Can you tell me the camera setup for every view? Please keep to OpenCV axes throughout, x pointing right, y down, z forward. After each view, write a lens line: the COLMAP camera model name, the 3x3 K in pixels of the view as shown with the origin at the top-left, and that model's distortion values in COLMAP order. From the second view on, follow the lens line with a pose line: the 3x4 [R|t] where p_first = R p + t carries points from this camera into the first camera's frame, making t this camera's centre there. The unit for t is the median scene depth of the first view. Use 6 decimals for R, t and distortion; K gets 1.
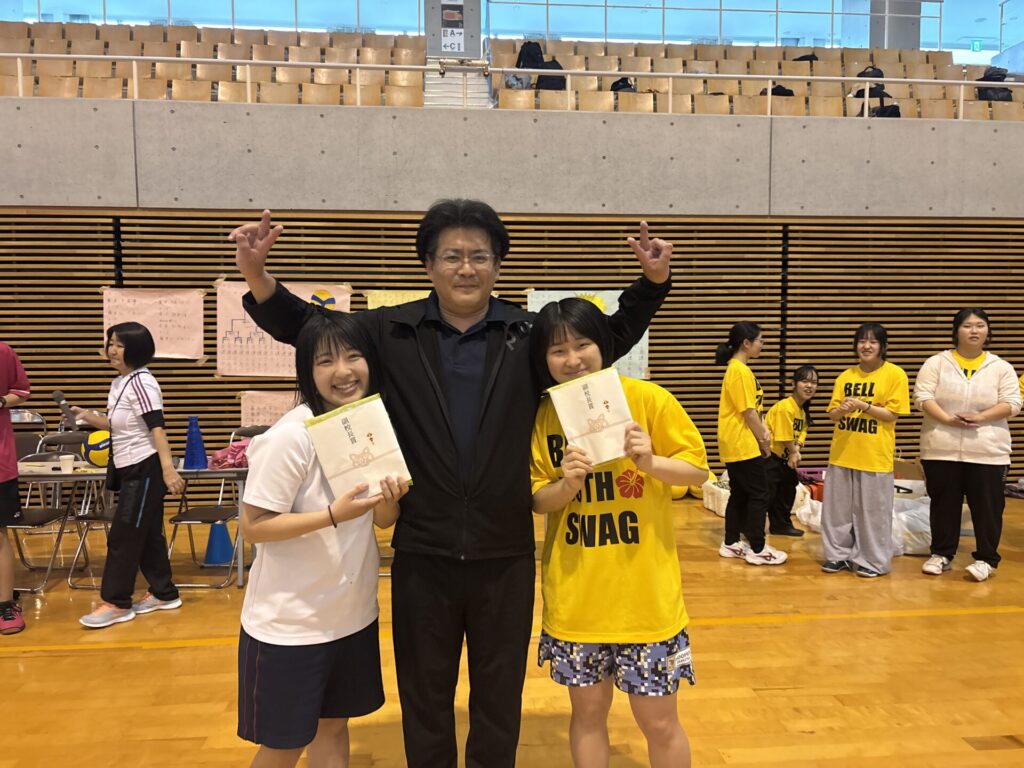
lens RADIAL K [[794.0, 0, 516.3], [0, 794.0, 387.0], [0, 0, 1]] dist [0.009323, 0.009458]
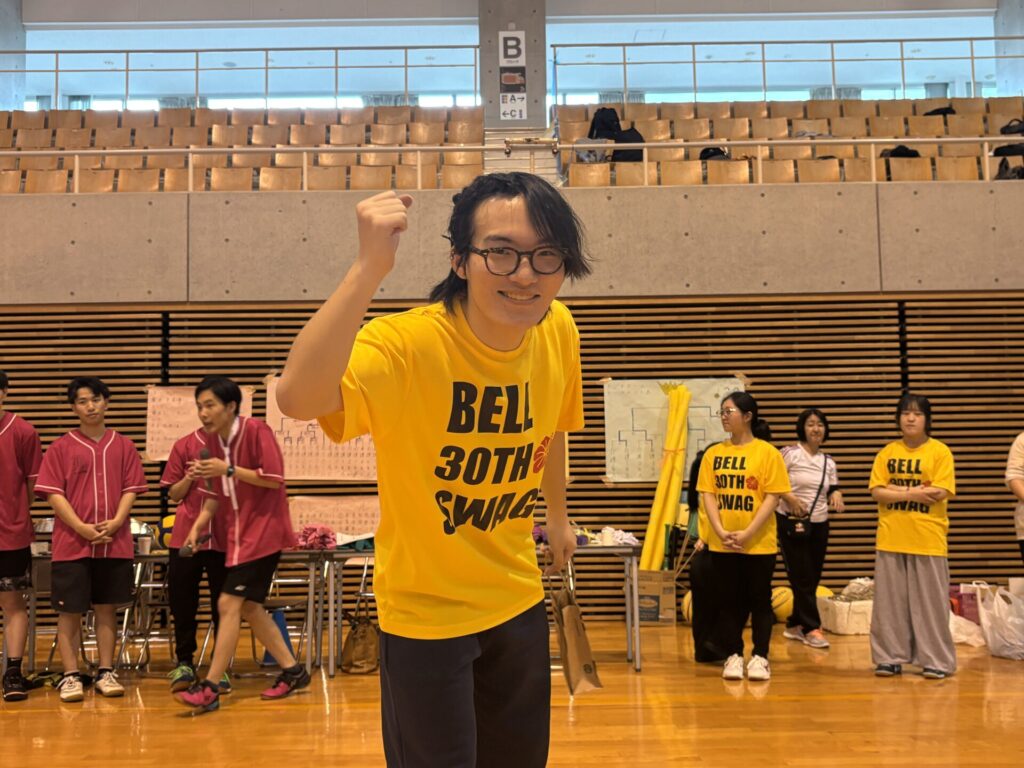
lens RADIAL K [[1105.3, 0, 499.9], [0, 1105.3, 386.7], [0, 0, 1]] dist [0.137379, -0.439662]
pose [[0.995936, -0.020720, -0.087643, 0.006096], [0.007129, 0.988259, -0.152624, 0.072850], [0.089776, 0.151379, 0.984390, -0.233064]]
